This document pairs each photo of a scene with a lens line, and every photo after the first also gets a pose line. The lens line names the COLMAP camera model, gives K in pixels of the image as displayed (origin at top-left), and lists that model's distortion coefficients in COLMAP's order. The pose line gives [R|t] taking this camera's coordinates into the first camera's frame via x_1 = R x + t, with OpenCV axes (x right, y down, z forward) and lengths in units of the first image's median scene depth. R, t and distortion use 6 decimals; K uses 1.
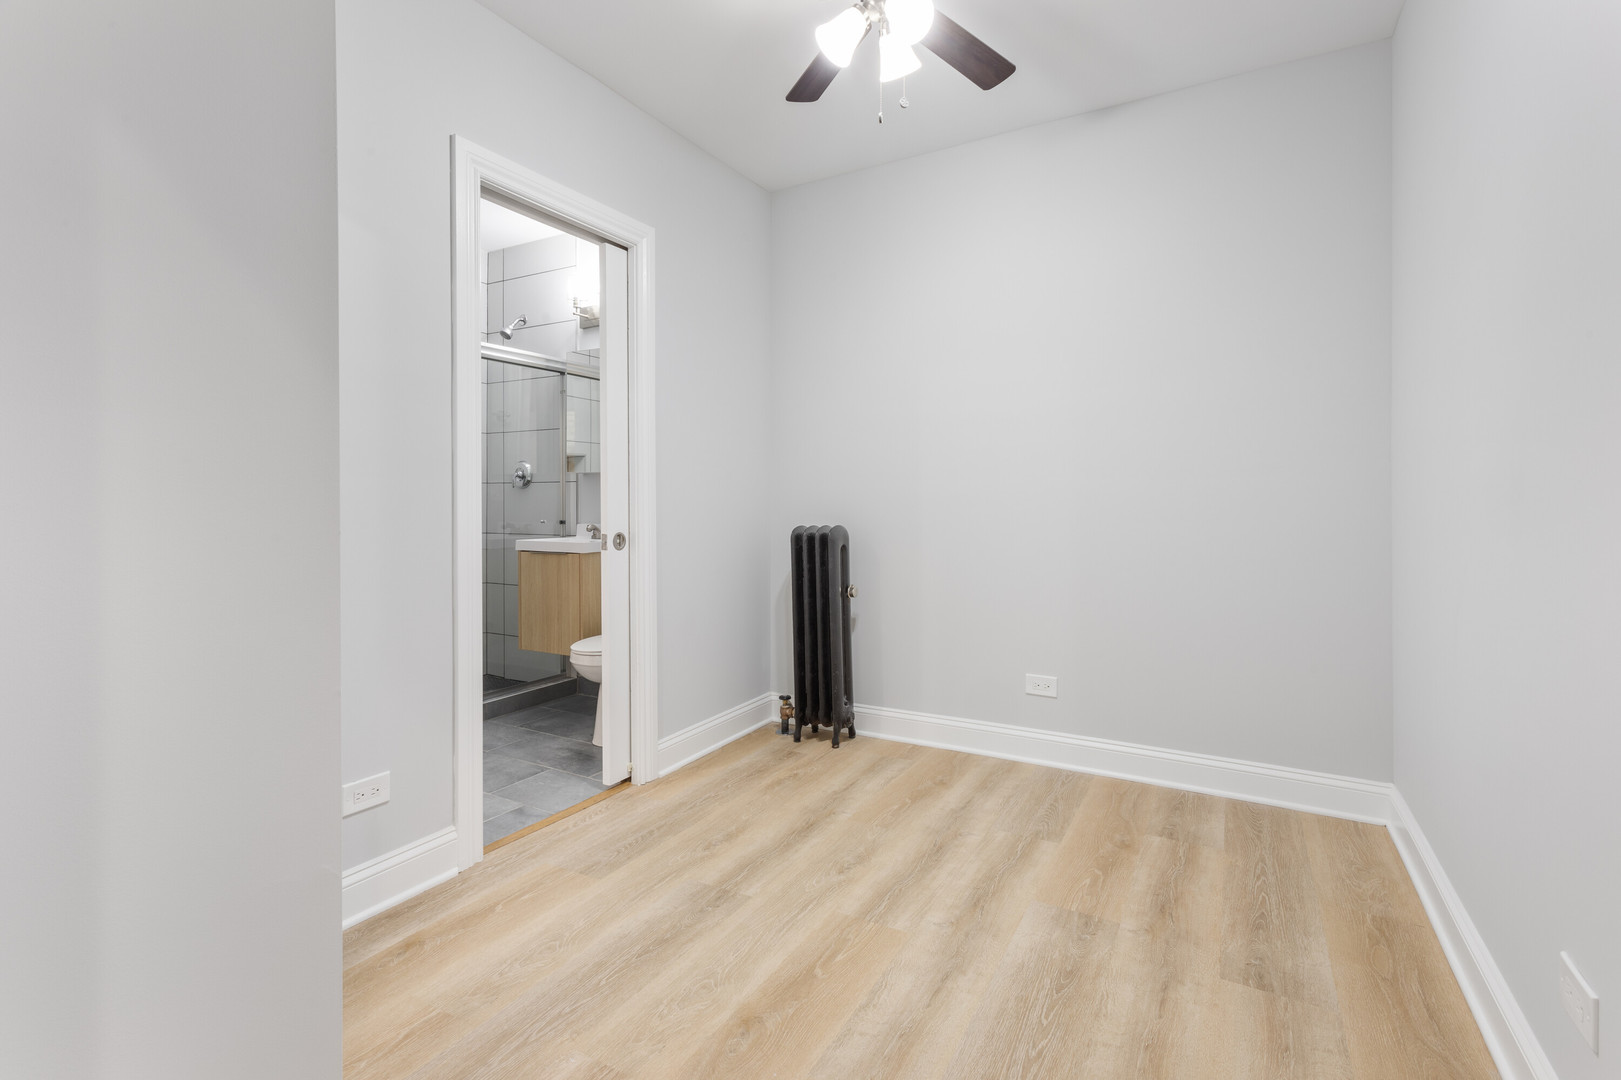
lens RADIAL K [[765.7, 0, 802.6], [0, 765.7, 508.3], [0, 0, 1]] dist [-0.000607, -0.000058]
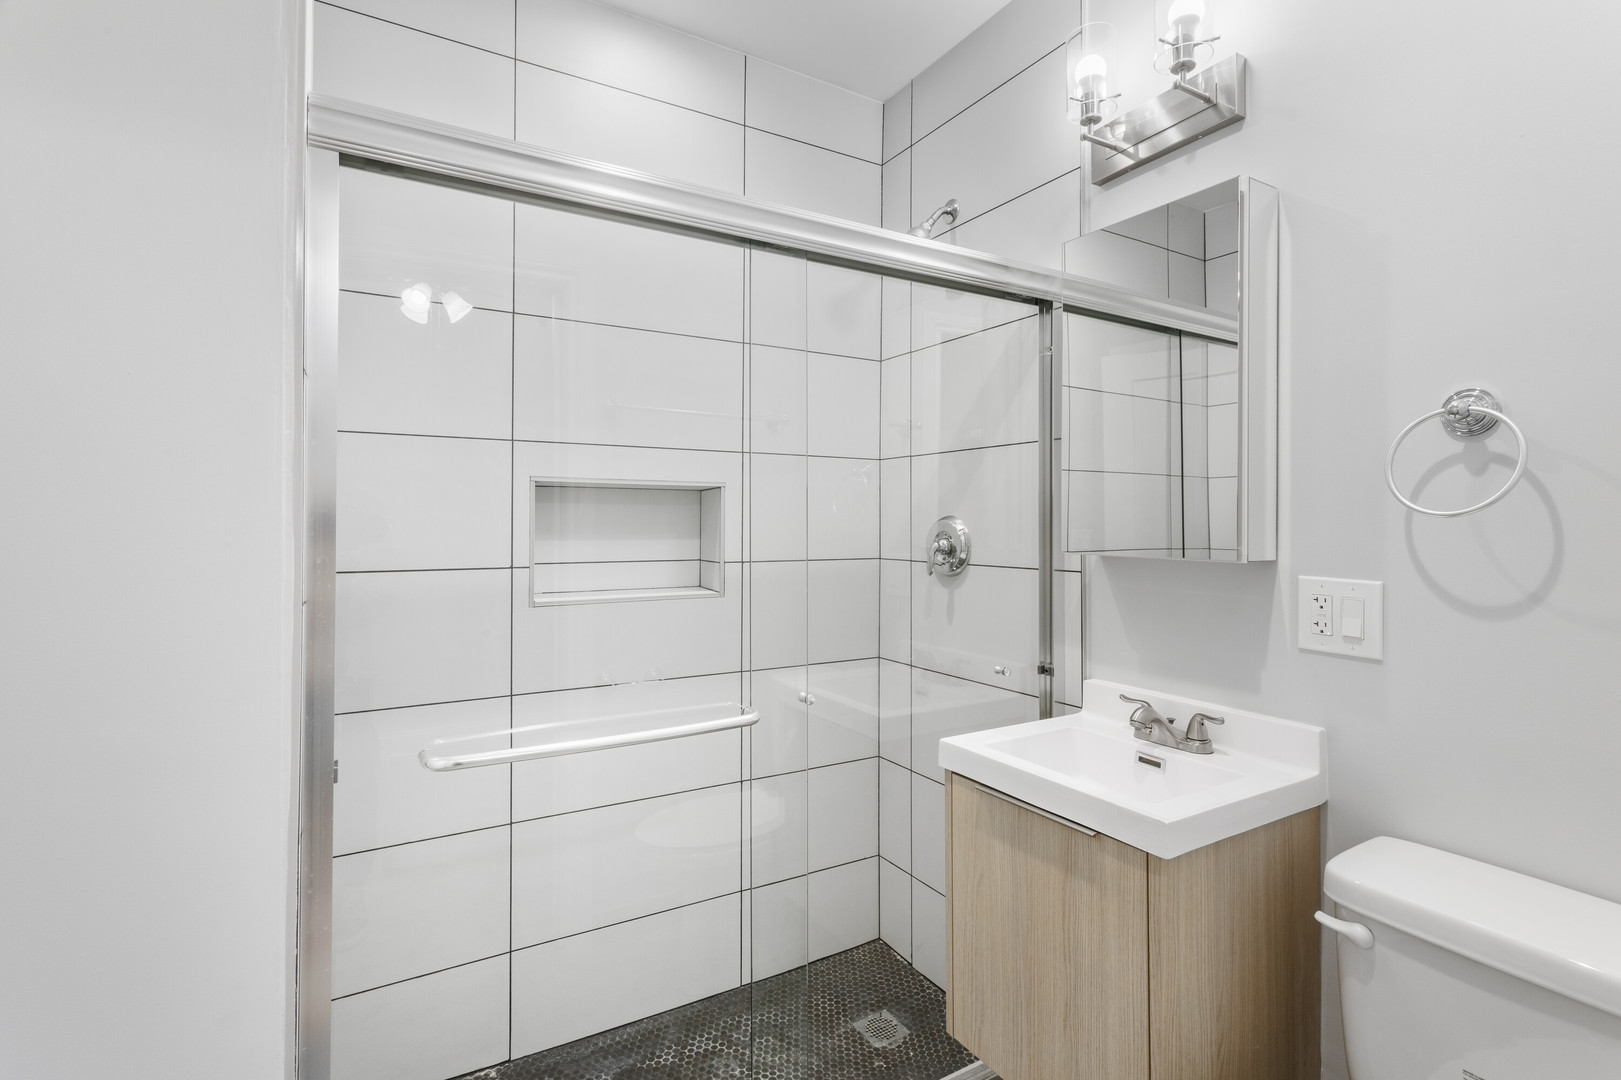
lens RADIAL K [[765.7, 0, 802.6], [0, 765.7, 508.3], [0, 0, 1]] dist [-0.000607, -0.000058]
pose [[0.874480, 0.003828, -0.485046, -0.234210], [-0.007431, 0.999957, -0.005507, -0.065660], [0.485004, 0.008420, 0.874472, 0.593494]]
